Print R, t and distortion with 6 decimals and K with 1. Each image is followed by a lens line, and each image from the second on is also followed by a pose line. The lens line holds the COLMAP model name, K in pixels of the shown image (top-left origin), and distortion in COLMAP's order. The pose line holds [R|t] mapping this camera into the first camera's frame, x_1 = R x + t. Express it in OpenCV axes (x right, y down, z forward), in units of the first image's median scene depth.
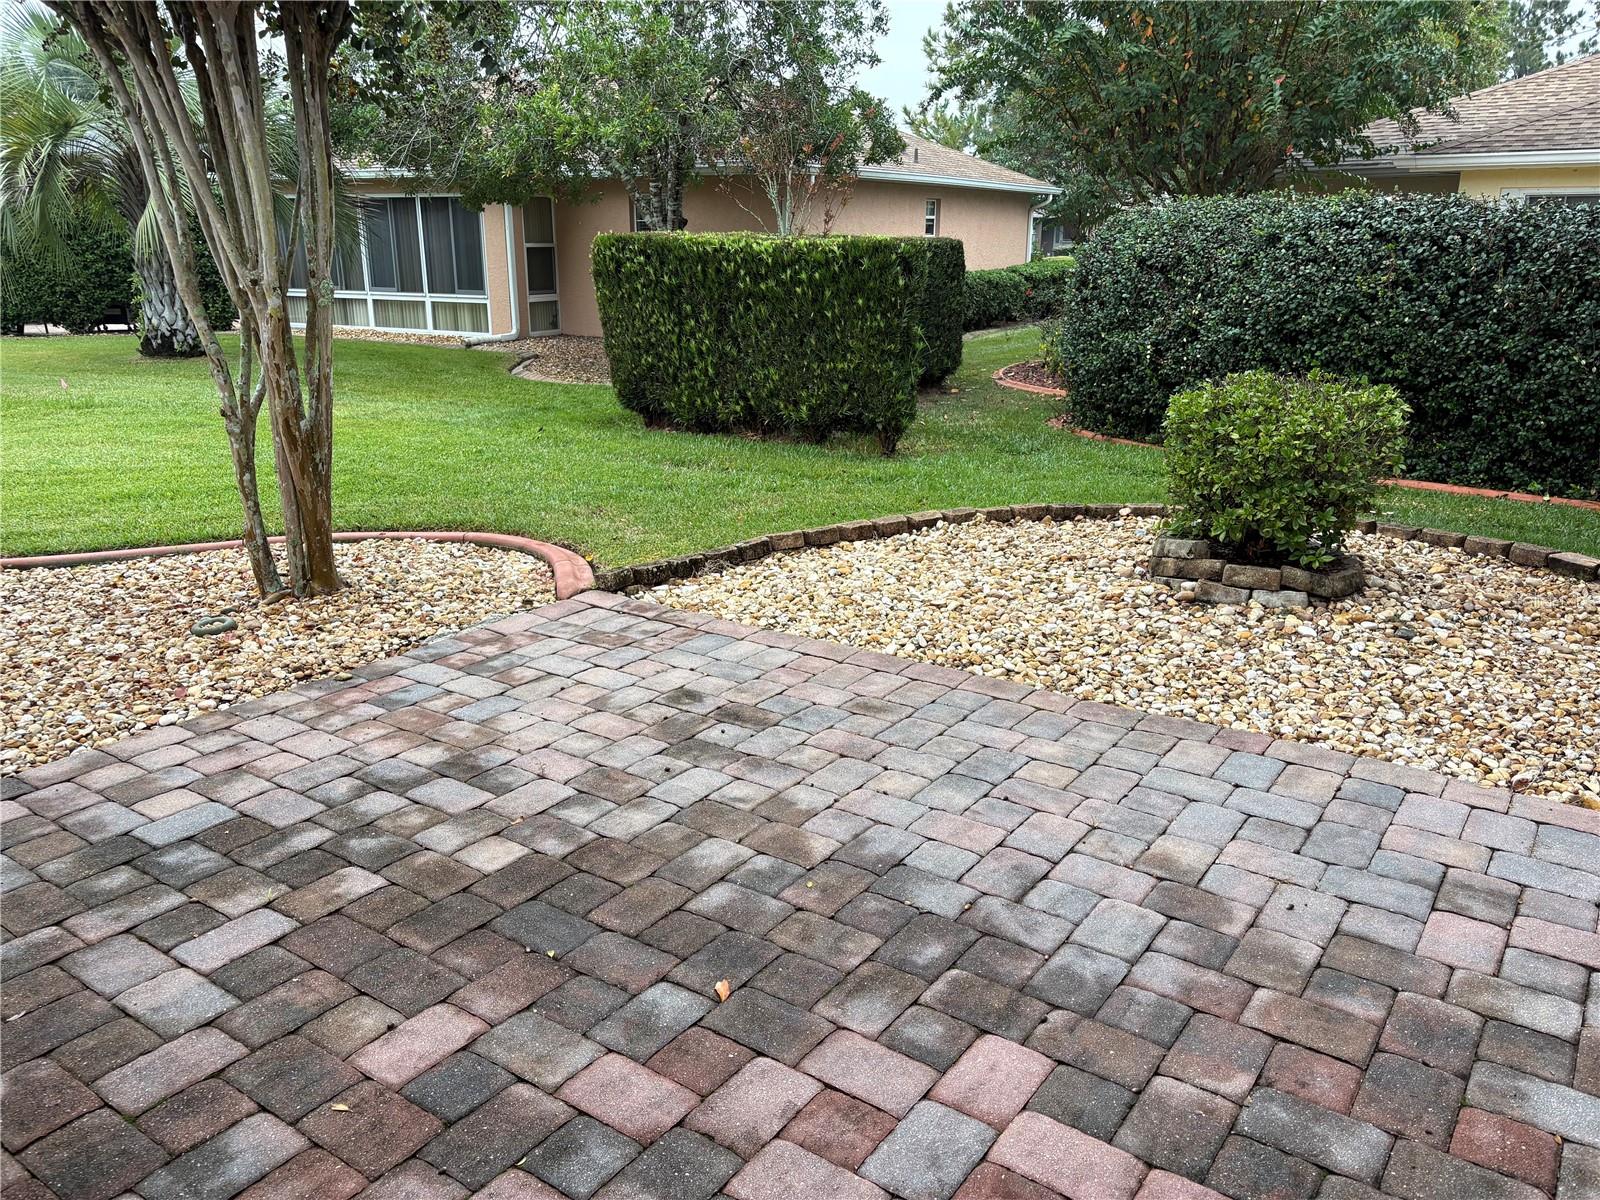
lens RADIAL K [[1215.4, 0, 797.4], [0, 1215.4, 601.1], [0, 0, 1]] dist [0.026737, -0.025274]
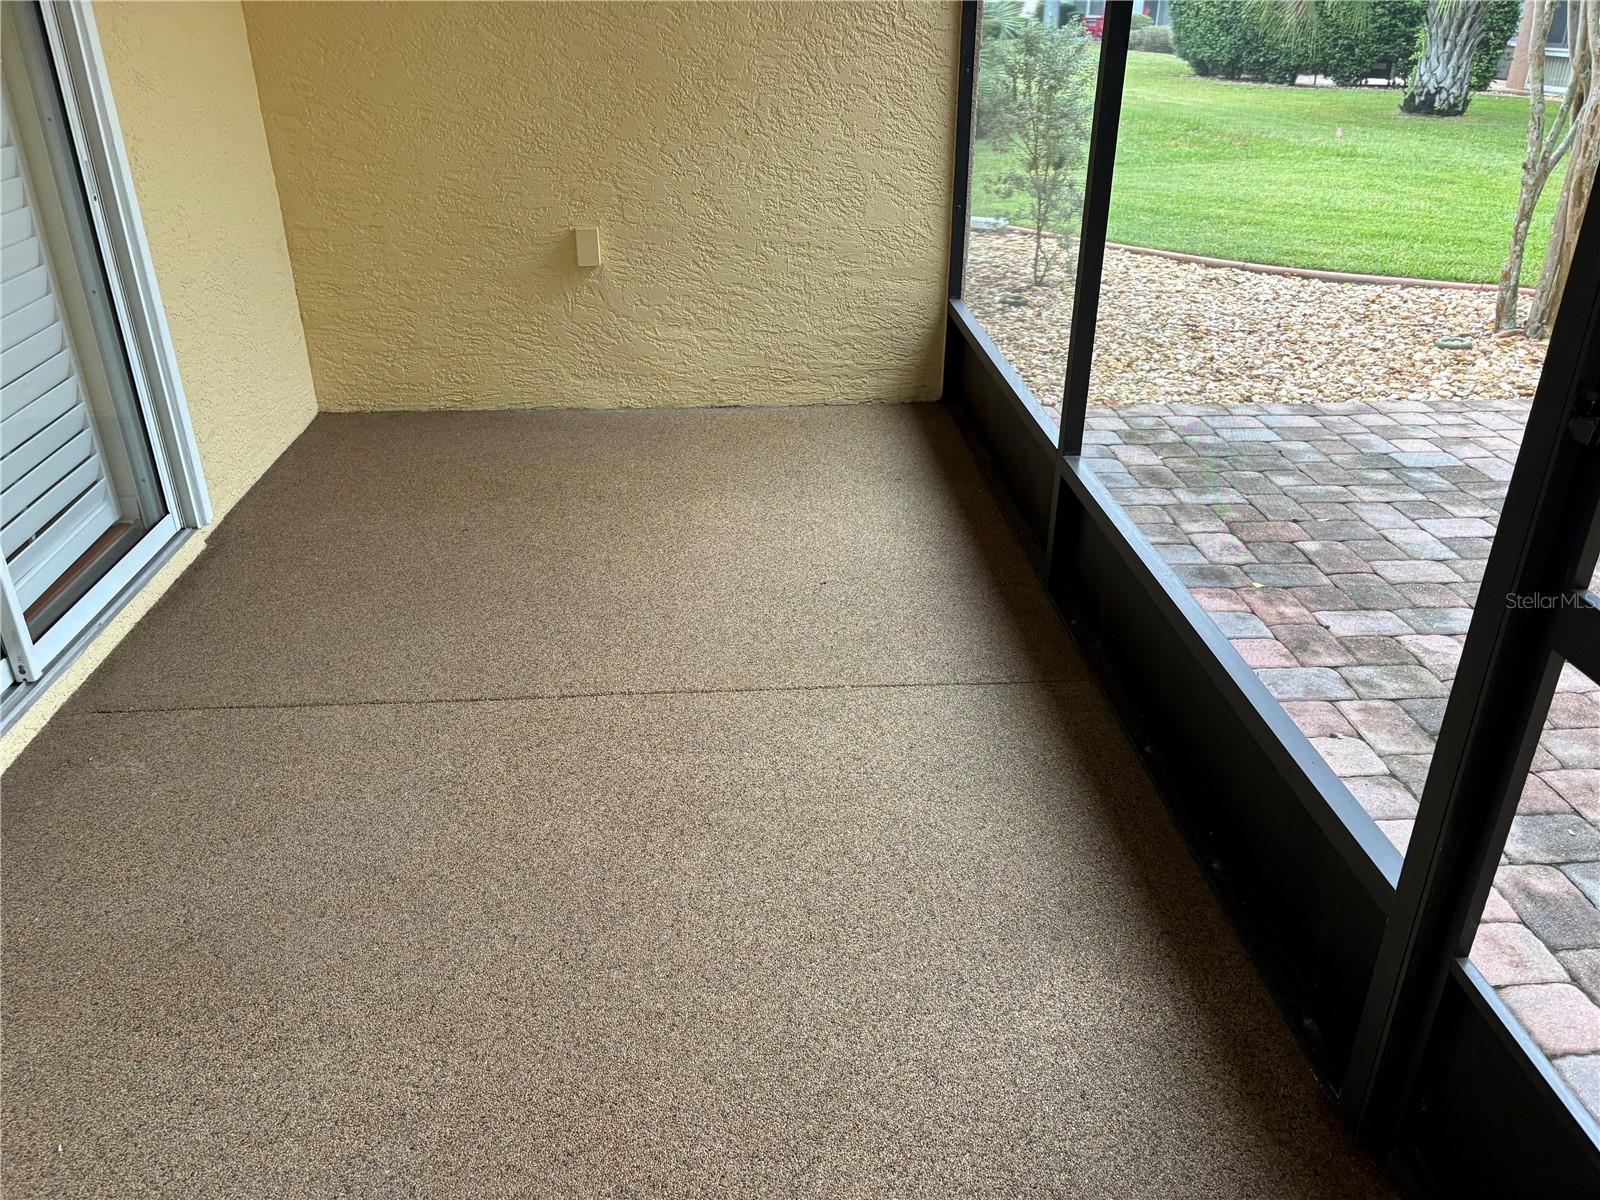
lens RADIAL K [[1215.4, 0, 800.1], [0, 1215.4, 595.3], [0, 0, 1]] dist [0.026737, -0.025274]
pose [[0.631716, 0.344589, -0.694401, 0.048041], [-0.218980, 0.938612, 0.266563, 0.072584], [0.743628, -0.016332, 0.668394, -0.310219]]
